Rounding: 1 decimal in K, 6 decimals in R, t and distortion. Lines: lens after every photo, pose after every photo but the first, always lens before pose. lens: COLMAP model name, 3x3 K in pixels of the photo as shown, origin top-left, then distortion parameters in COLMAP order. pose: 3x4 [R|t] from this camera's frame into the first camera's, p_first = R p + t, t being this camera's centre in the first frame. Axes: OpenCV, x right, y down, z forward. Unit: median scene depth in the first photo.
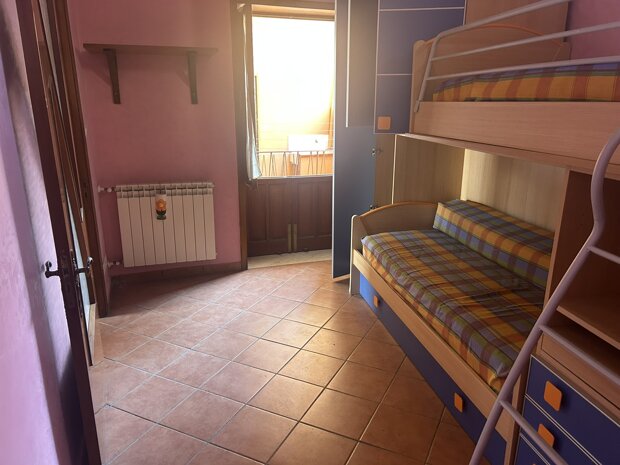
lens RADIAL K [[465.3, 0, 314.3], [0, 465.3, 230.9], [0, 0, 1]] dist [0.048411, -0.055209]
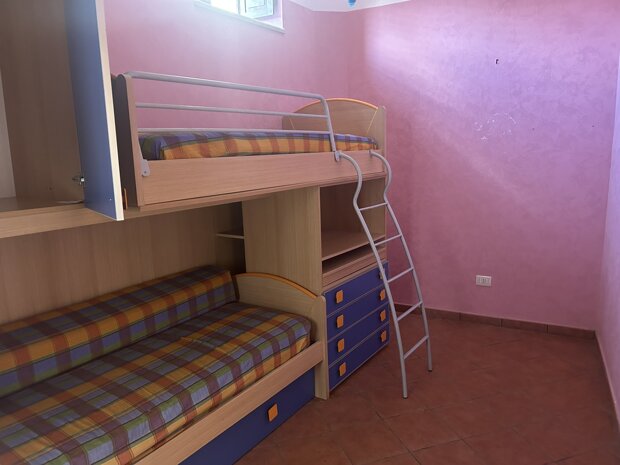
lens RADIAL K [[465.3, 0, 314.3], [0, 465.3, 230.9], [0, 0, 1]] dist [0.048411, -0.055209]
pose [[-0.696060, -0.109153, 0.709638, -0.576624], [0.219377, 0.908777, 0.354963, -0.460910], [-0.683648, 0.402754, -0.608617, 1.597111]]
